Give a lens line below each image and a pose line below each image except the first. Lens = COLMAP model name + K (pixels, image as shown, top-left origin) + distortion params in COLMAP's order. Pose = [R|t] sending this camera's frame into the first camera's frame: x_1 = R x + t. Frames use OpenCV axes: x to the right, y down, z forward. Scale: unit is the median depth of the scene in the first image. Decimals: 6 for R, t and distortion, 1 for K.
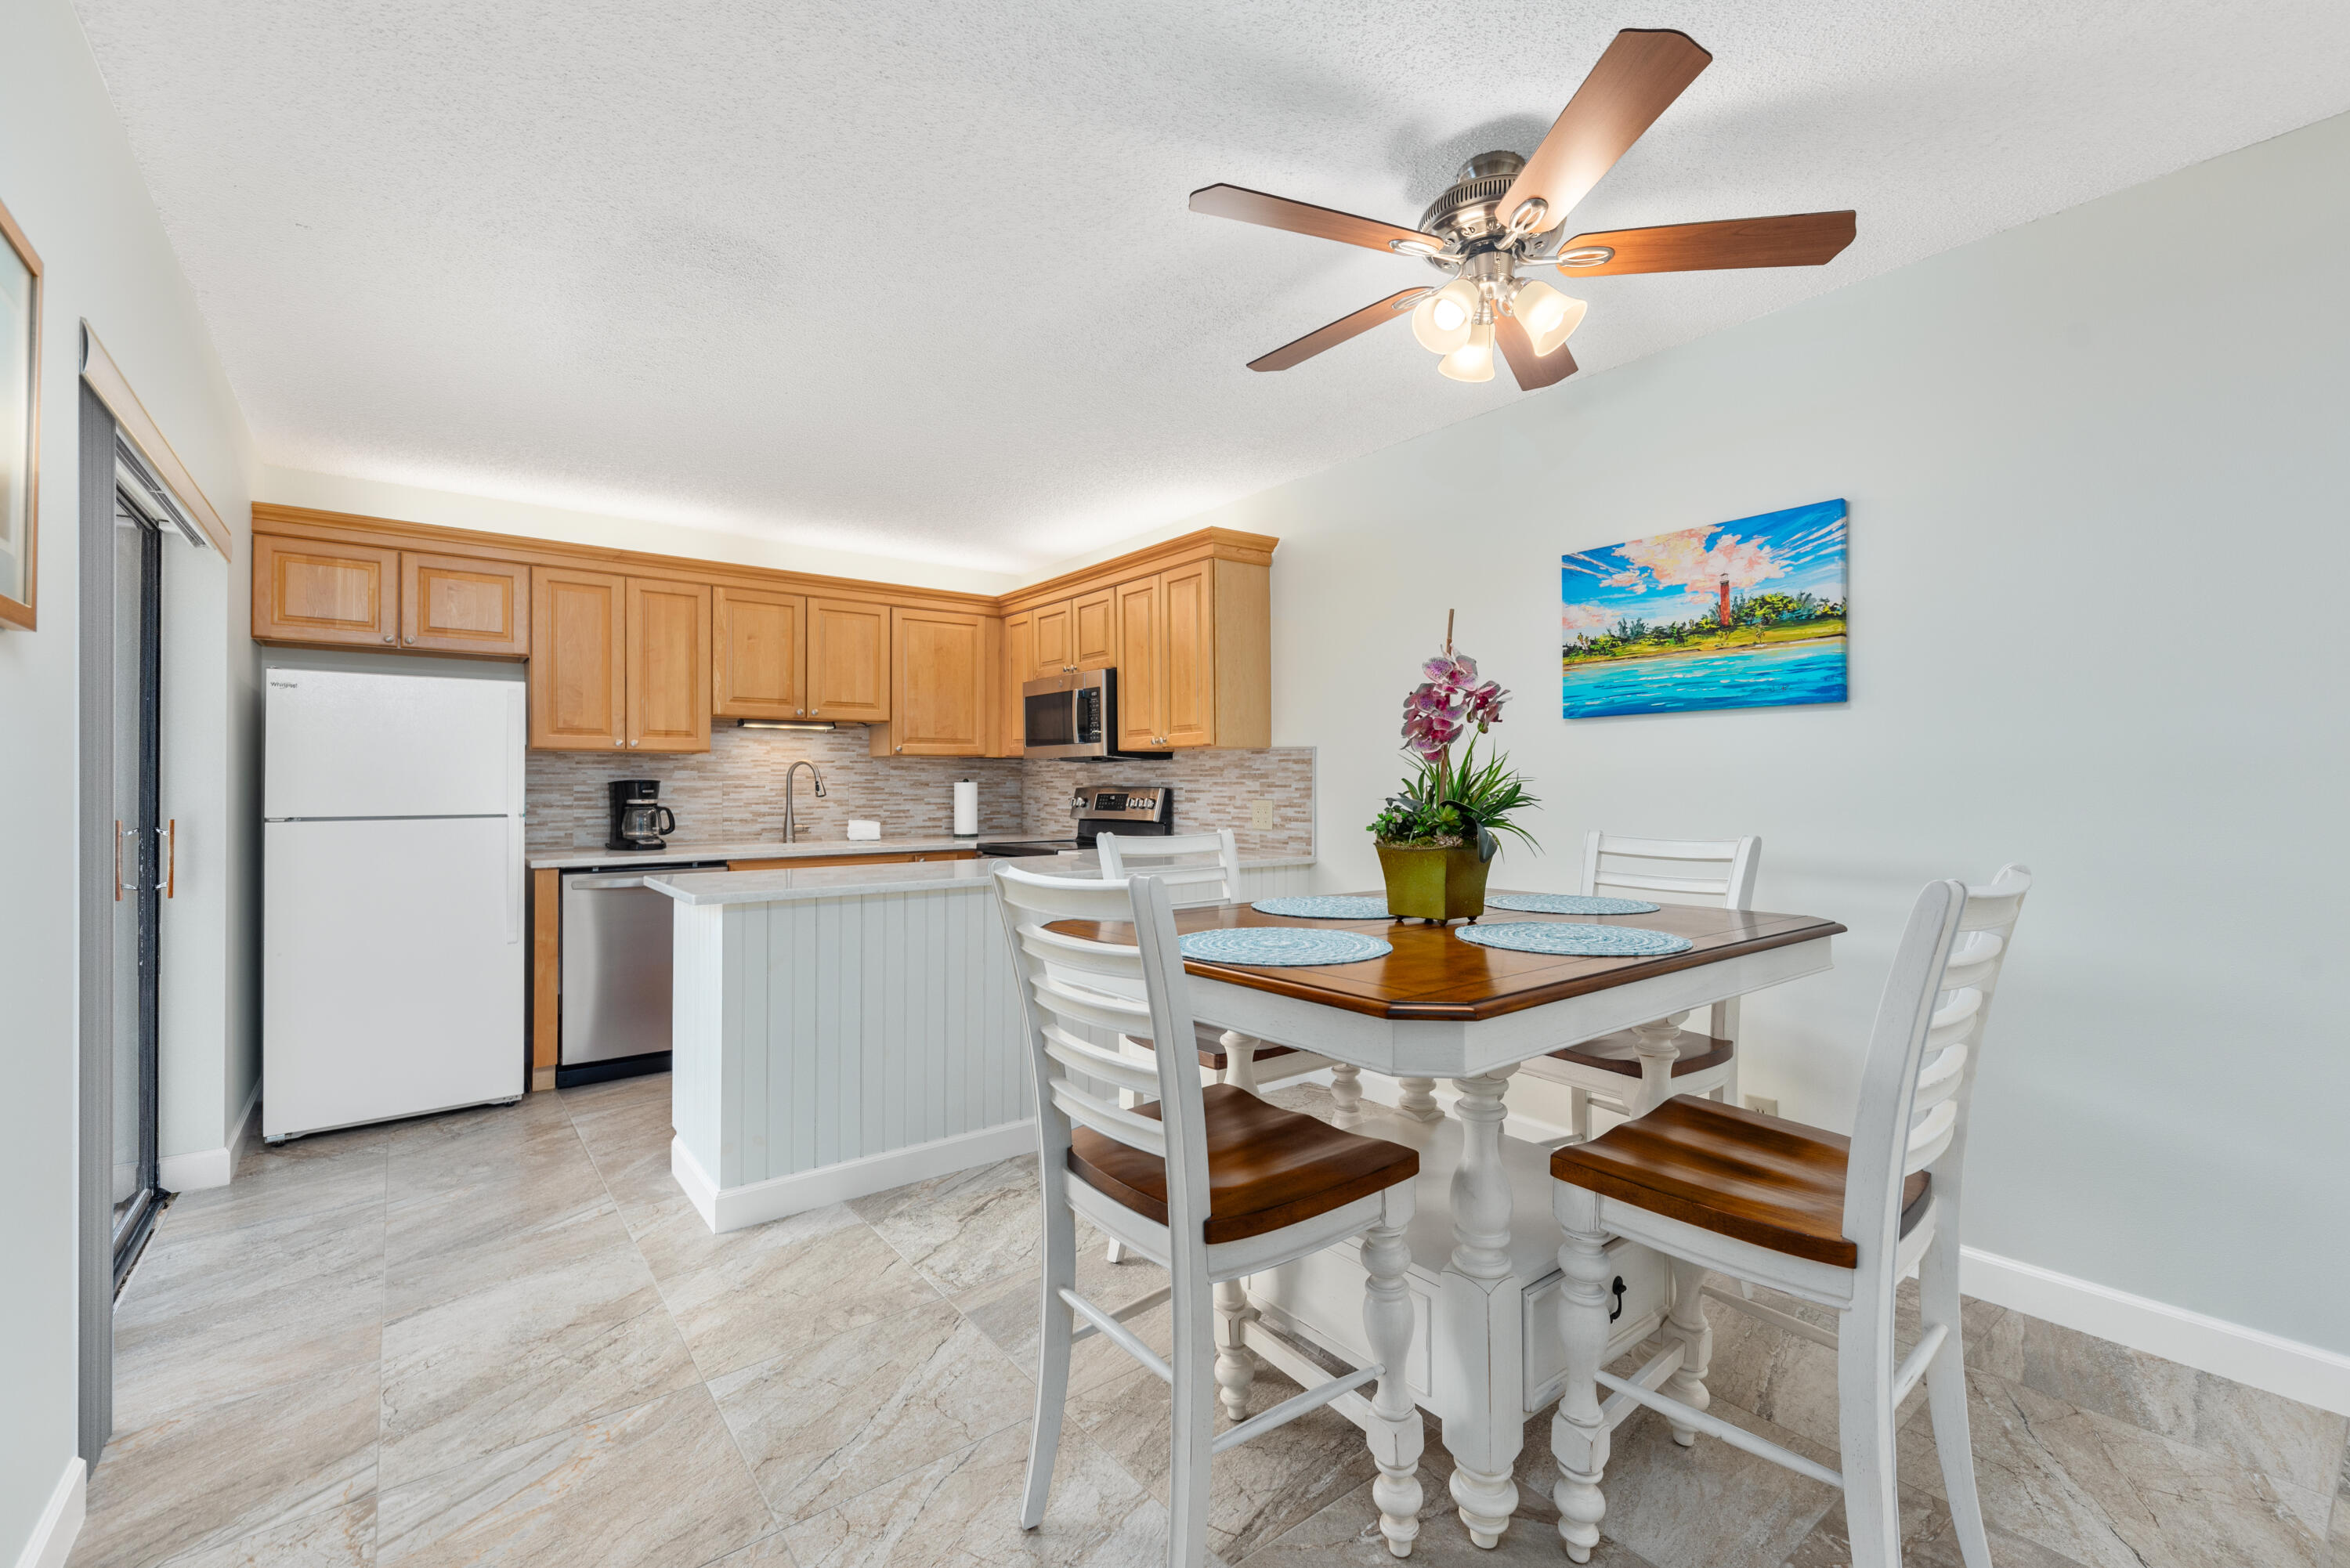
lens RADIAL K [[997.5, 0, 1175.0], [0, 997.5, 784.0], [0, 0, 1]] dist [0.018266, -0.008426]
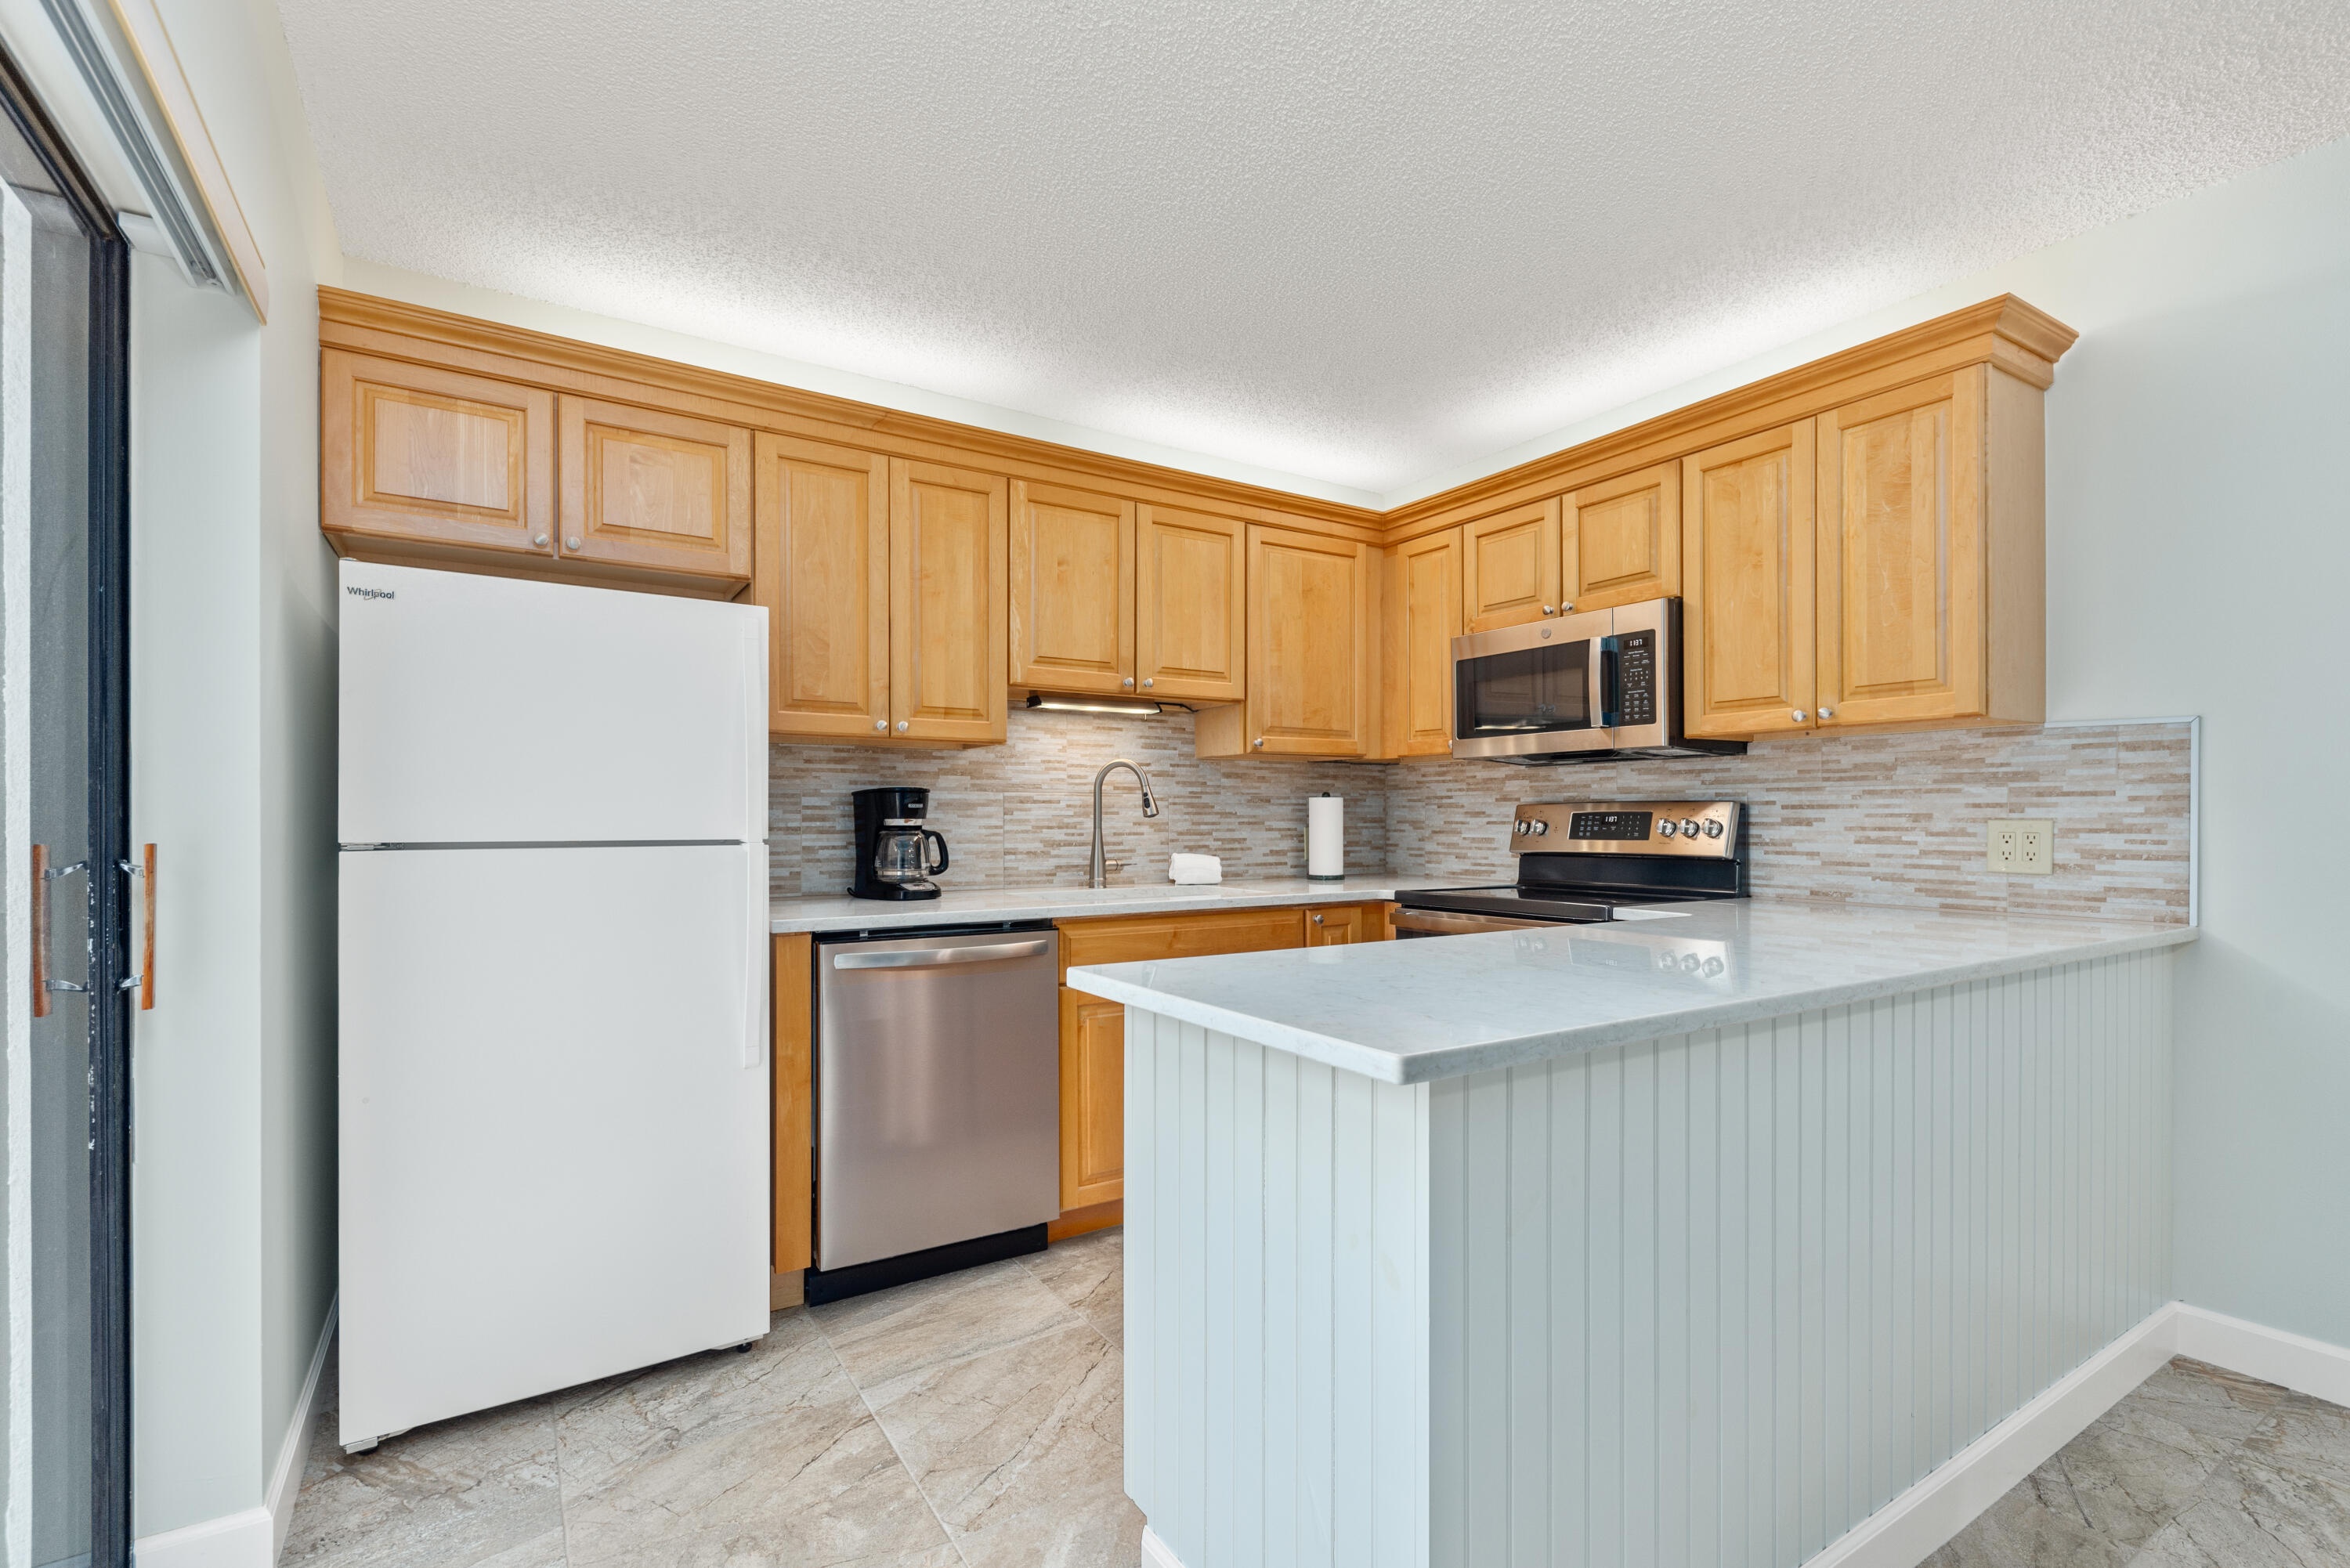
lens RADIAL K [[1064.3, 0, 1171.4], [0, 1064.3, 824.7], [0, 0, 1]] dist [0.009204, -0.000623]
pose [[0.996125, 0.001858, -0.087926, -0.305233], [-0.001224, 0.999973, 0.007265, 0.014000], [0.087937, -0.007129, 0.996101, 0.348132]]
